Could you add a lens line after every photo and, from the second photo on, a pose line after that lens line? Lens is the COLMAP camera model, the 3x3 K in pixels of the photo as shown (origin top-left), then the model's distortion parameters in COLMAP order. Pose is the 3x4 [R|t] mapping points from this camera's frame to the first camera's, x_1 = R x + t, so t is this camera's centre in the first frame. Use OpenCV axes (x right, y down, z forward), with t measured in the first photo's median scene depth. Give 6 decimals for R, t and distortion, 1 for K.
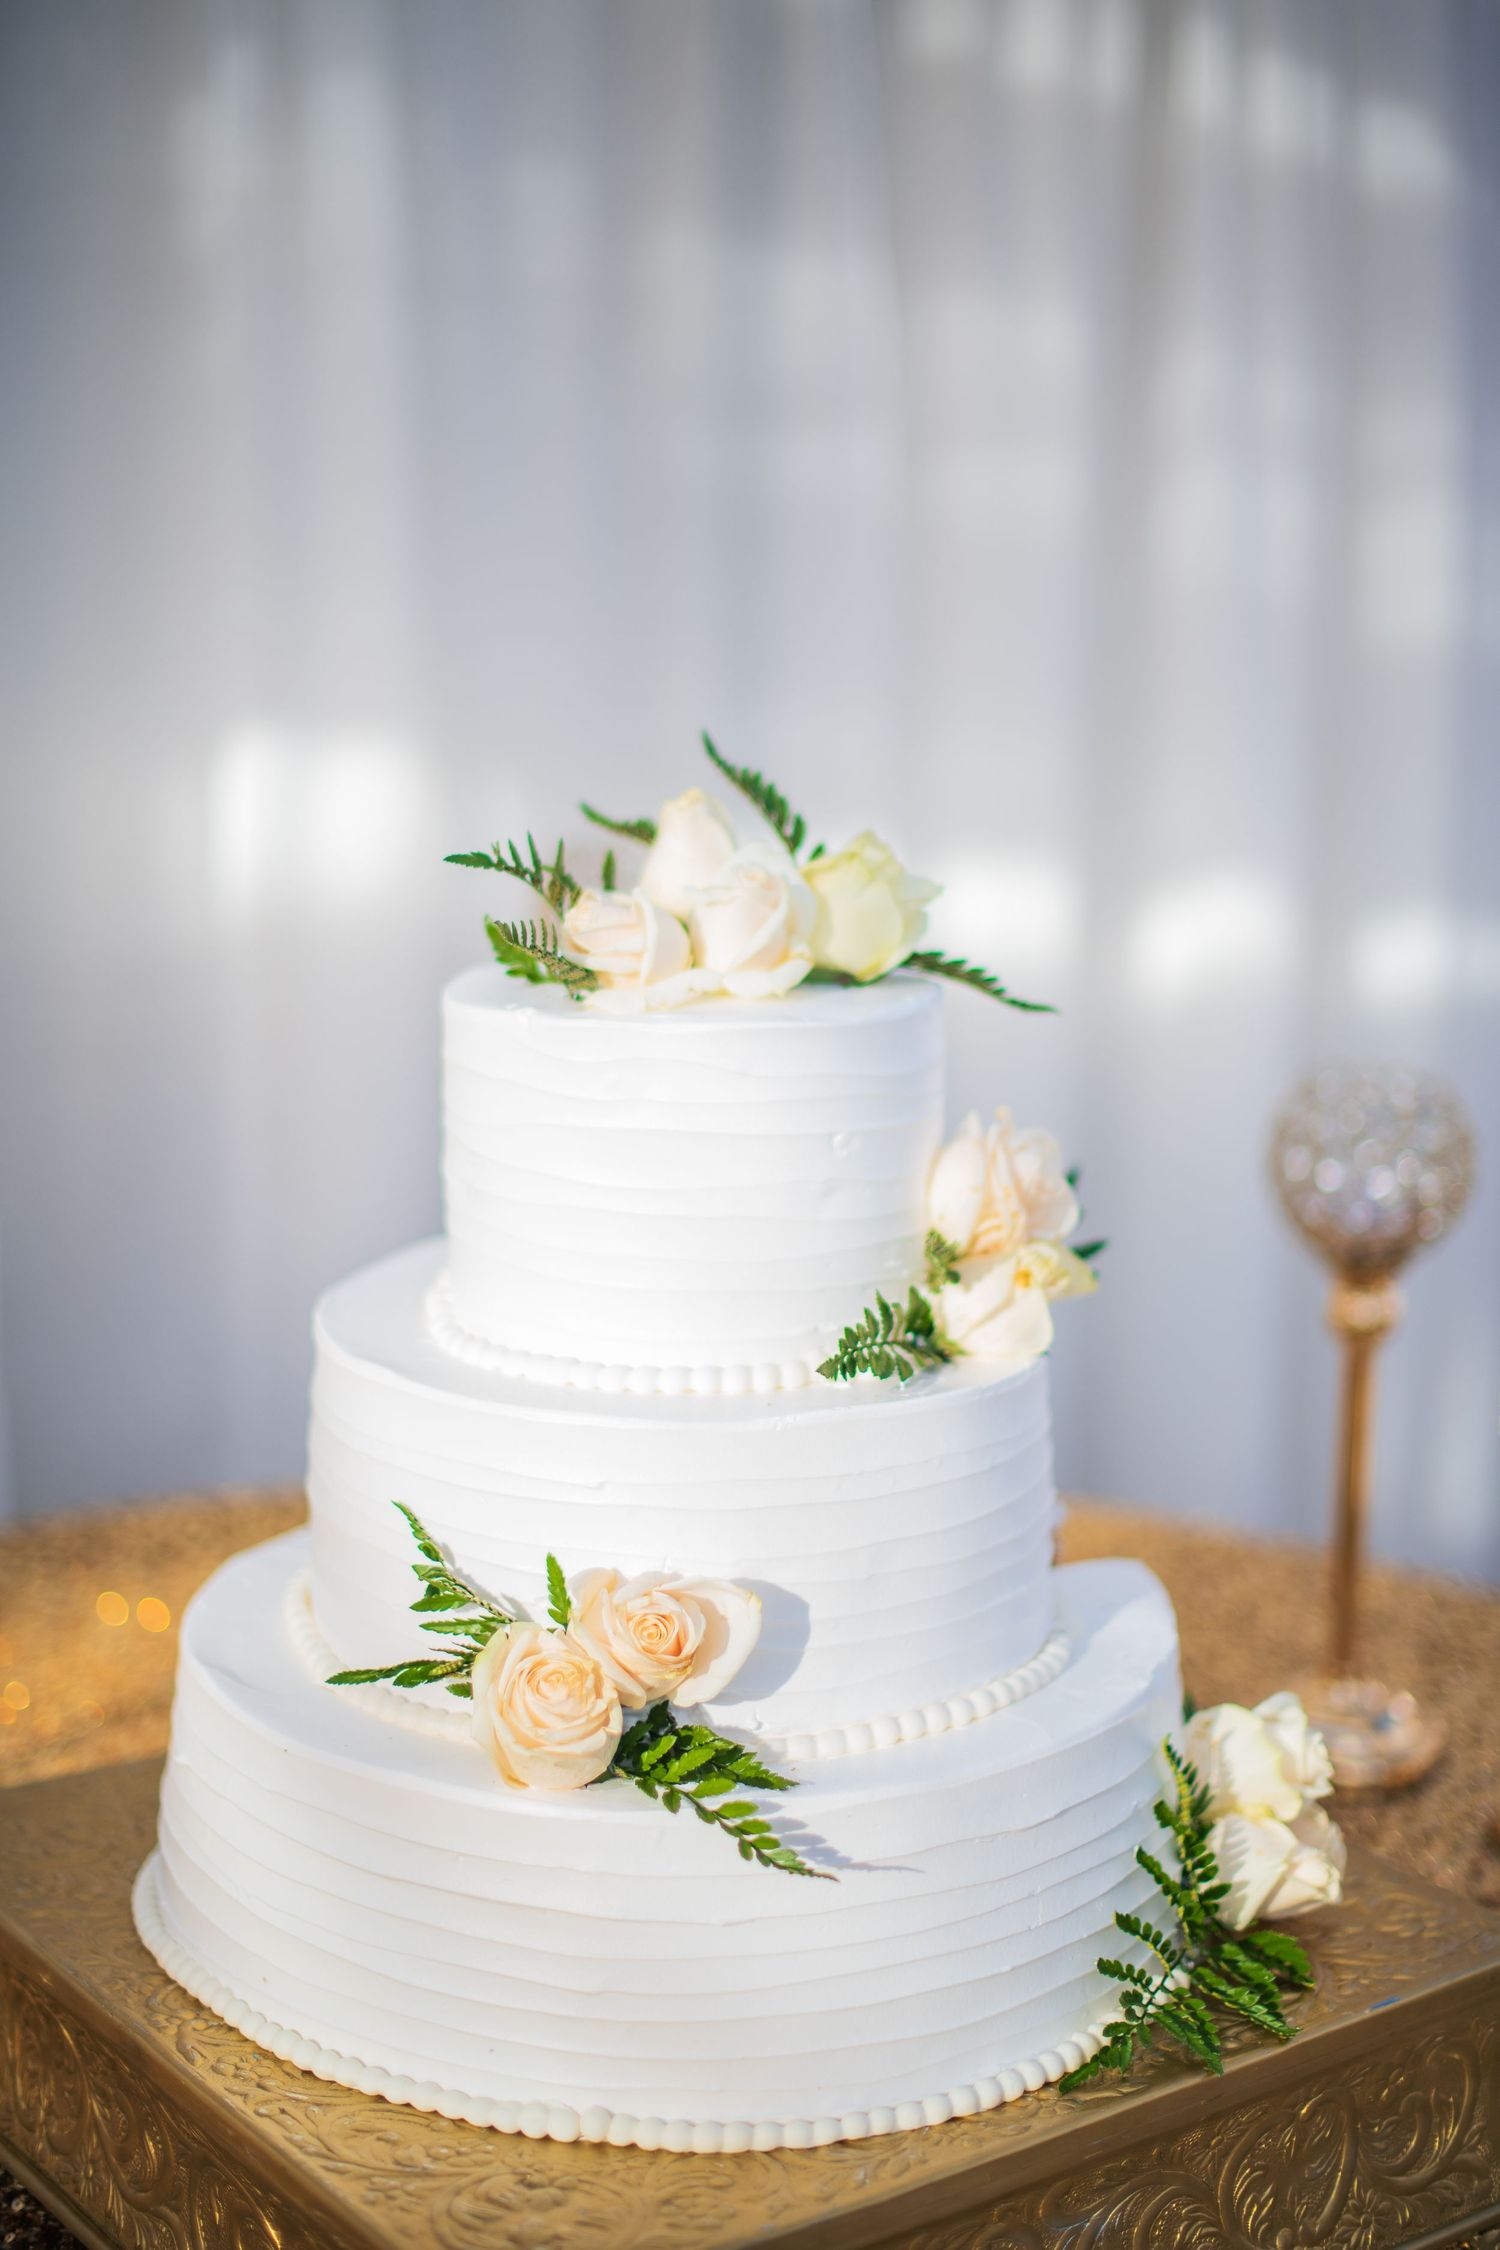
lens RADIAL K [[3046.2, 0, 750.4], [0, 3046.2, 1157.7], [0, 0, 1]] dist [-0.145566, 0.100794]
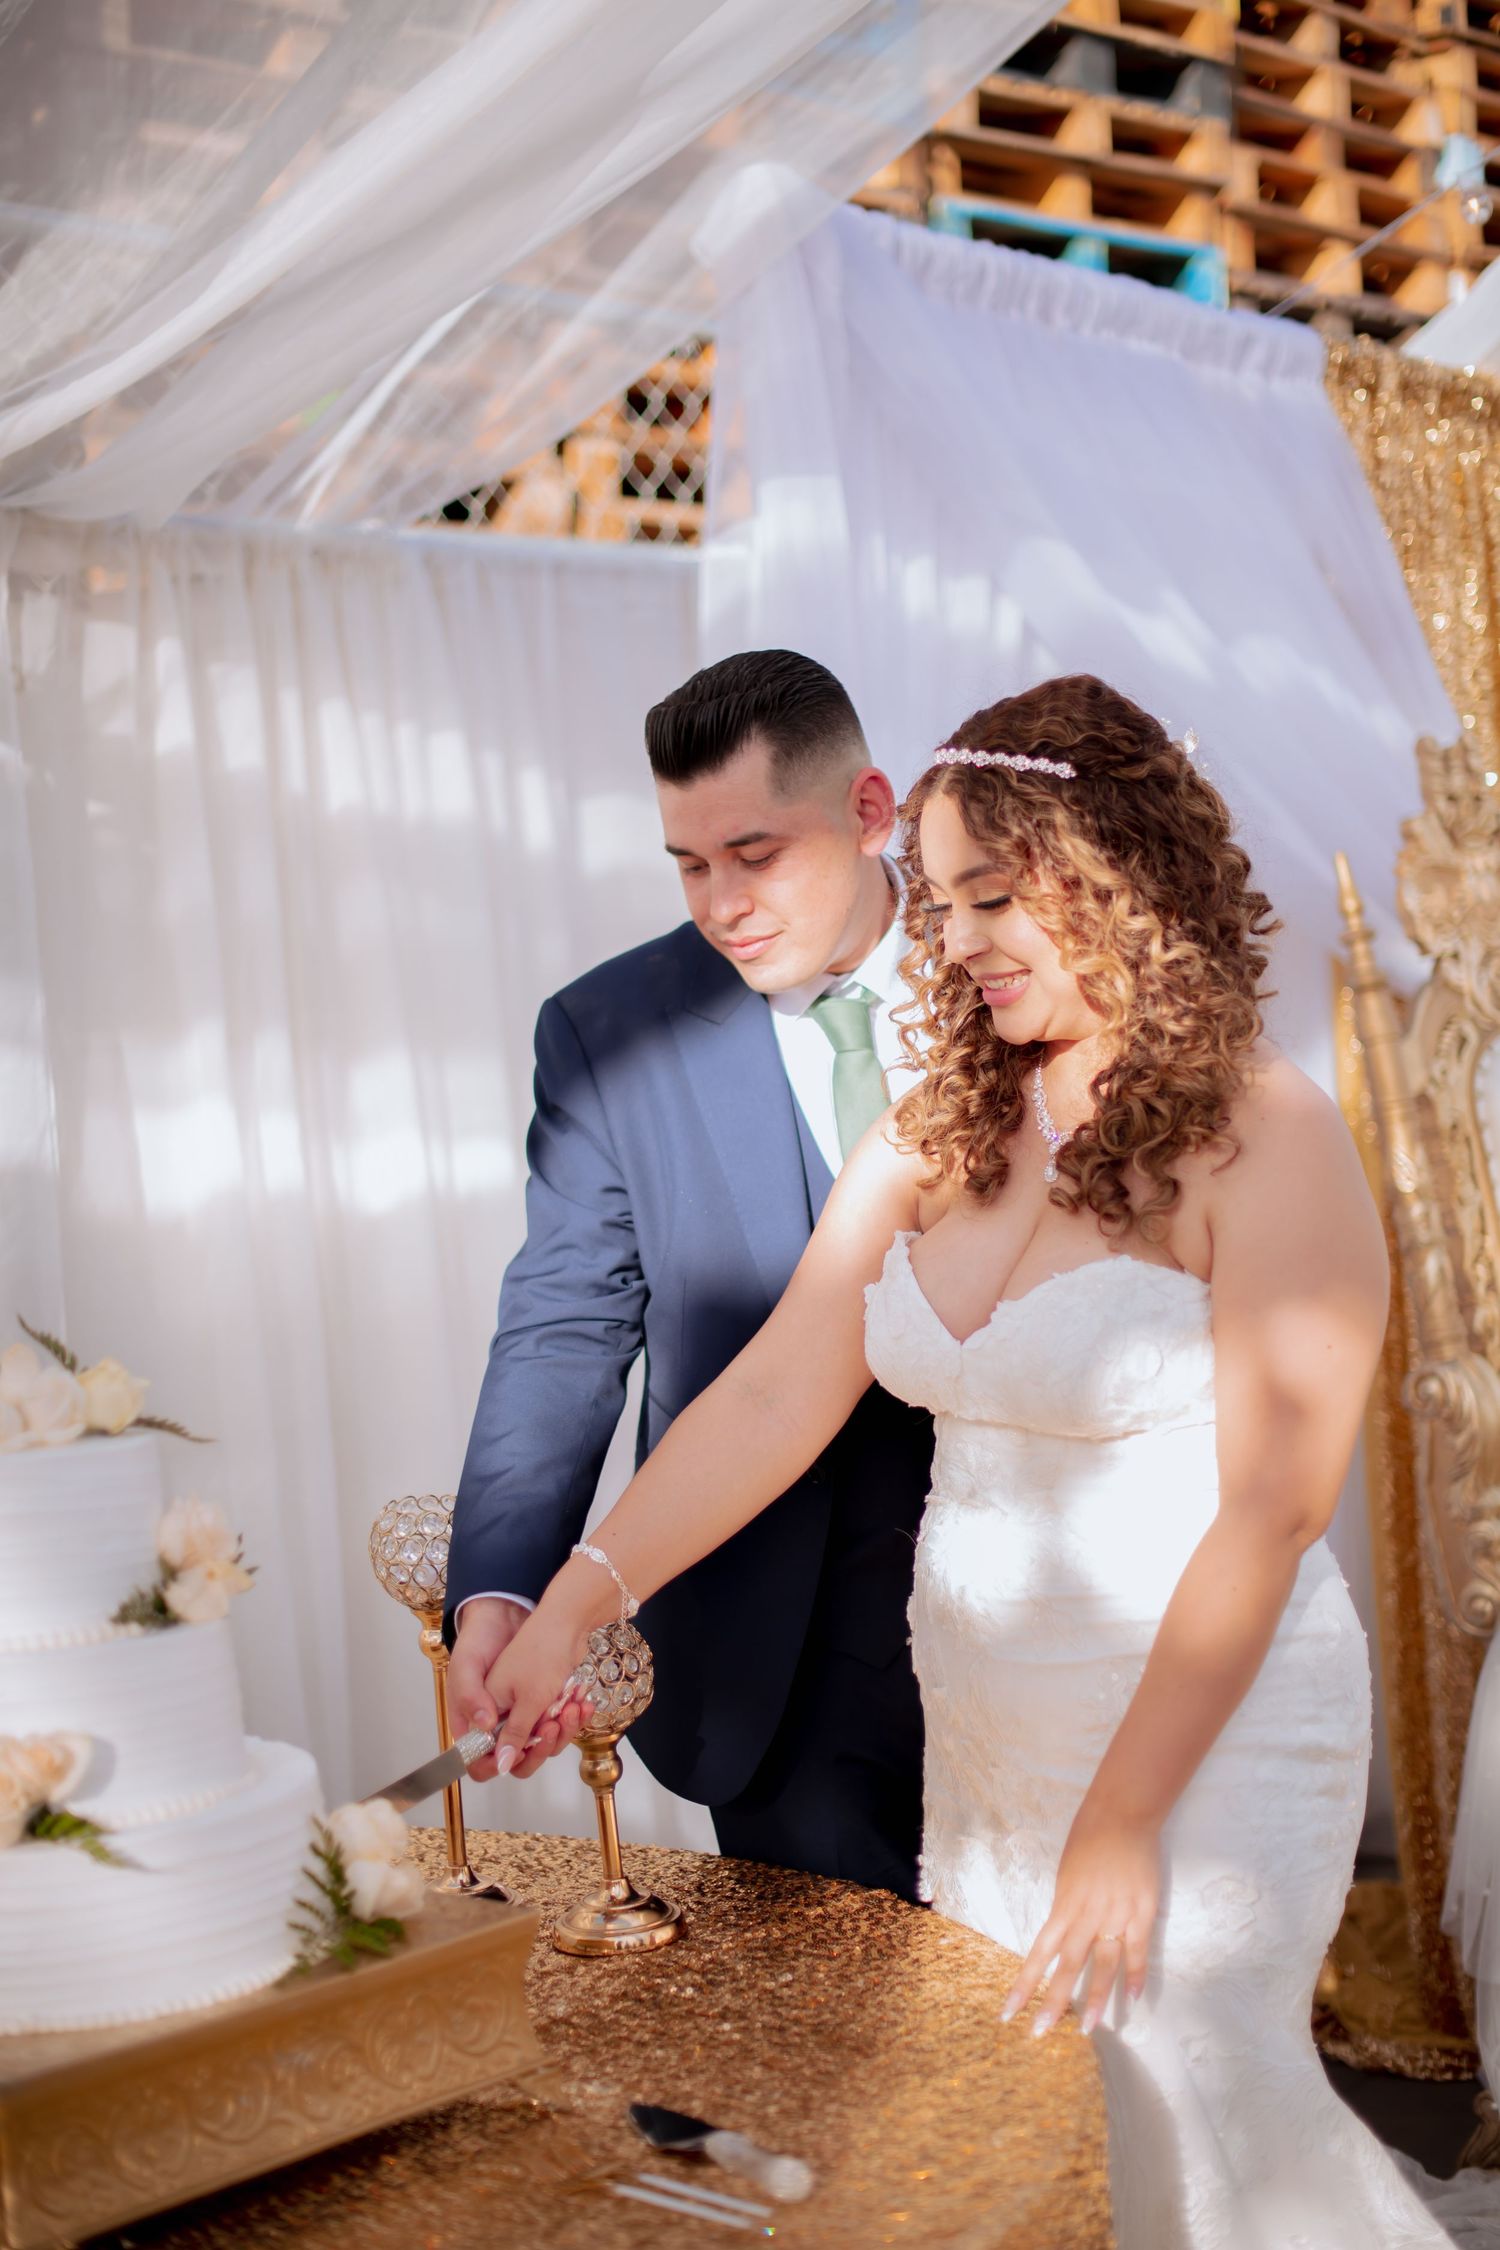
lens RADIAL K [[3046.2, 0, 750.4], [0, 3046.2, 1157.7], [0, 0, 1]] dist [-0.145566, 0.100794]
pose [[0.965681, -0.077392, 0.247933, -0.035635], [0.129124, 0.971305, -0.199736, 0.211709], [-0.225360, 0.224895, 0.947964, -0.967259]]
